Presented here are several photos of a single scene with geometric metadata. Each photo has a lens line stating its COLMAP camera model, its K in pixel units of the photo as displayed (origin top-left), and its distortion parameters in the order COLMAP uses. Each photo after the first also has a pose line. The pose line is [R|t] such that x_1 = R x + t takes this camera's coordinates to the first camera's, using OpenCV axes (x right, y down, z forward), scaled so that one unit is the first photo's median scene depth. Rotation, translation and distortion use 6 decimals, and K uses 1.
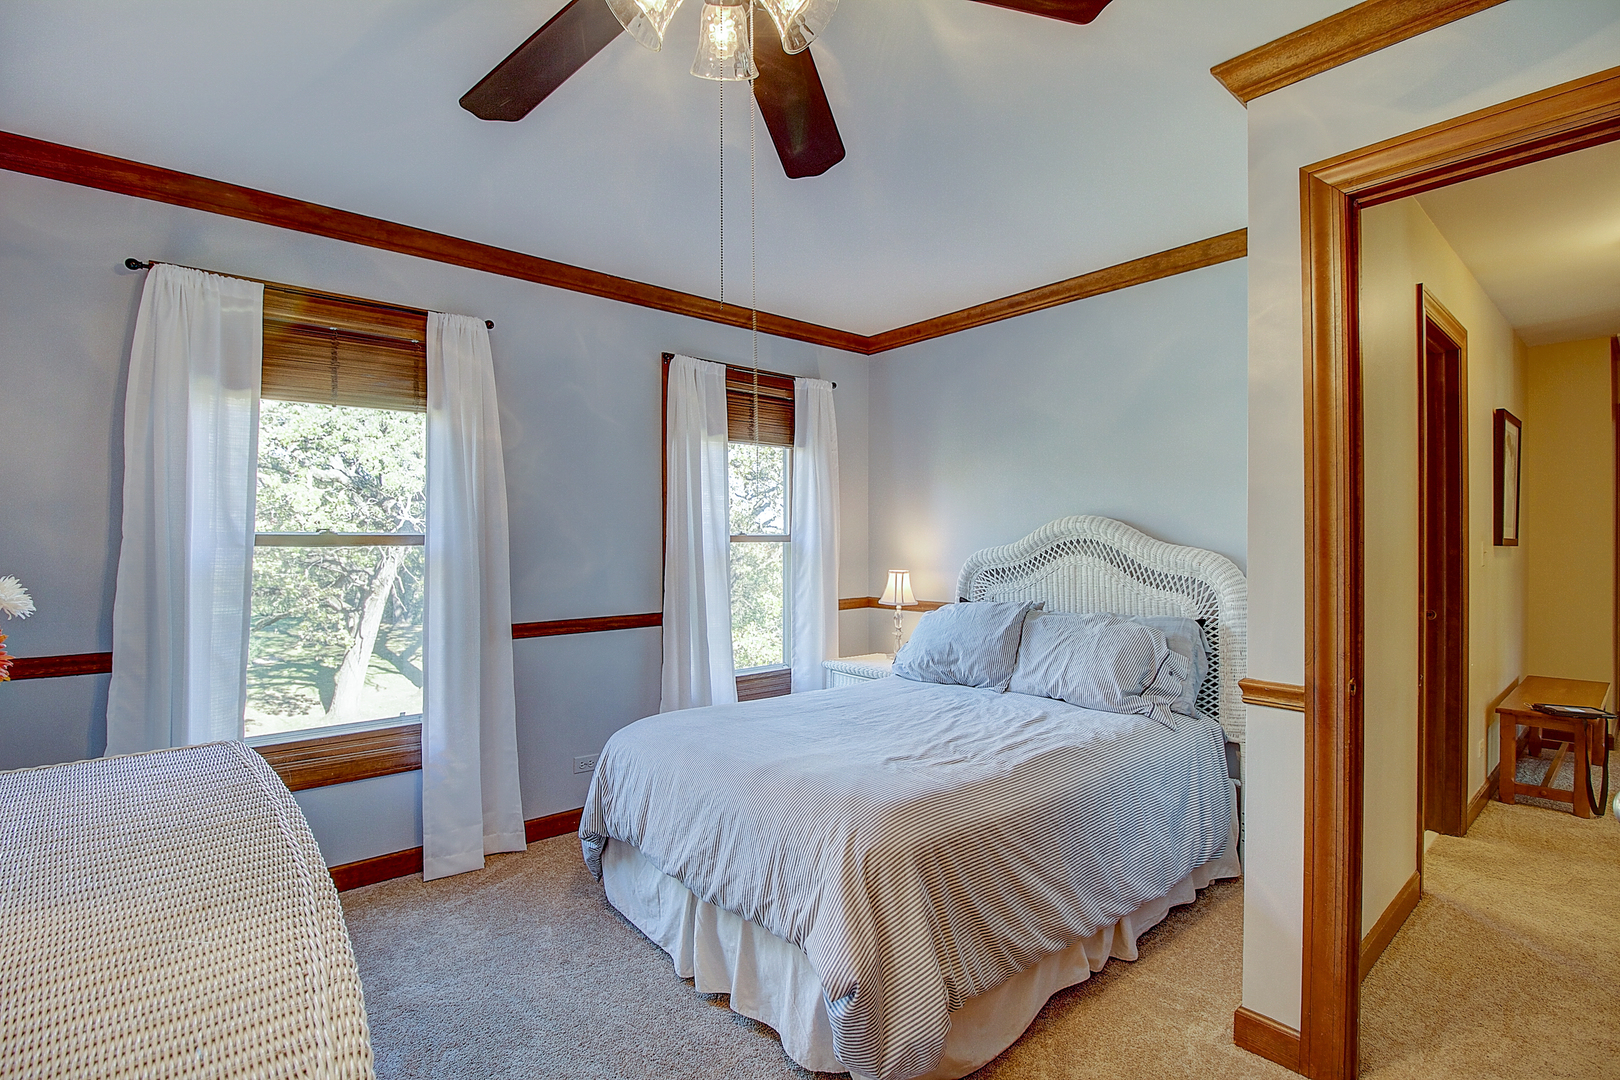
lens RADIAL K [[757.0, 0, 810.3], [0, 757.0, 539.1], [0, 0, 1]] dist [0.000927, -0.008795]
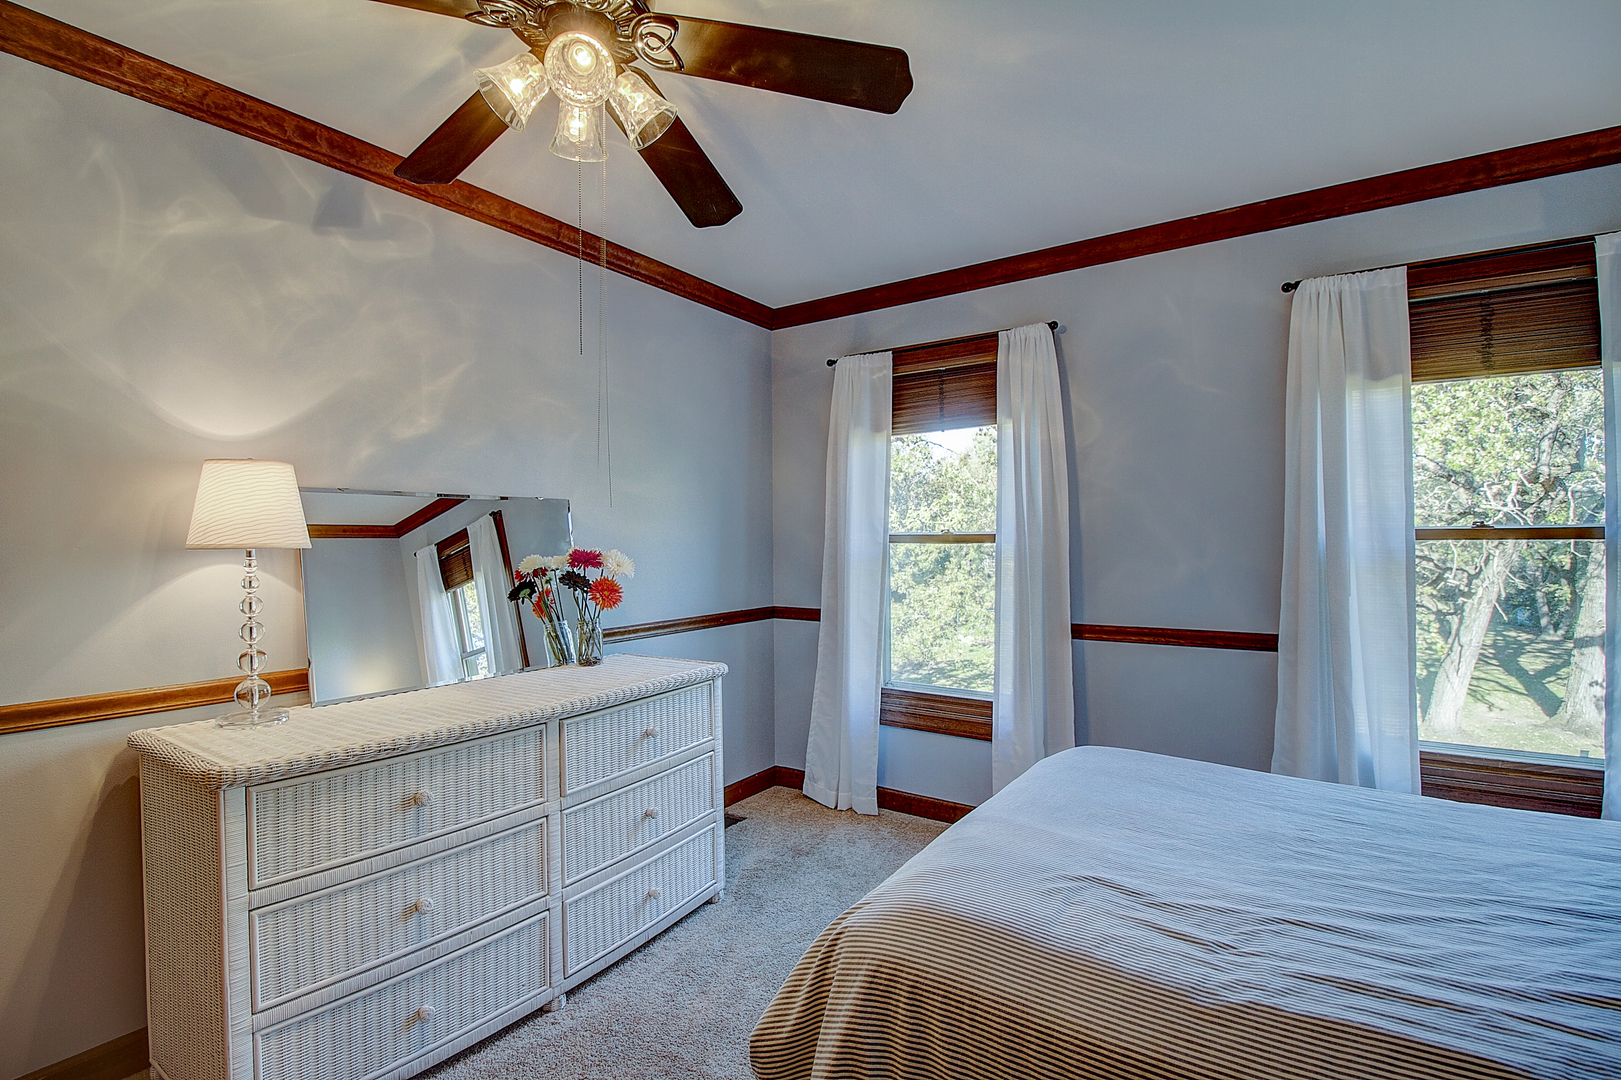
lens RADIAL K [[757.5, 0, 810.8], [0, 757.5, 539.1], [0, 0, 1]] dist [0.000927, -0.008795]
pose [[0.257088, 0.001185, -0.966387, 0.407519], [0.007157, 0.999969, 0.003130, -0.002525], [0.966361, -0.007721, 0.257072, 0.364988]]
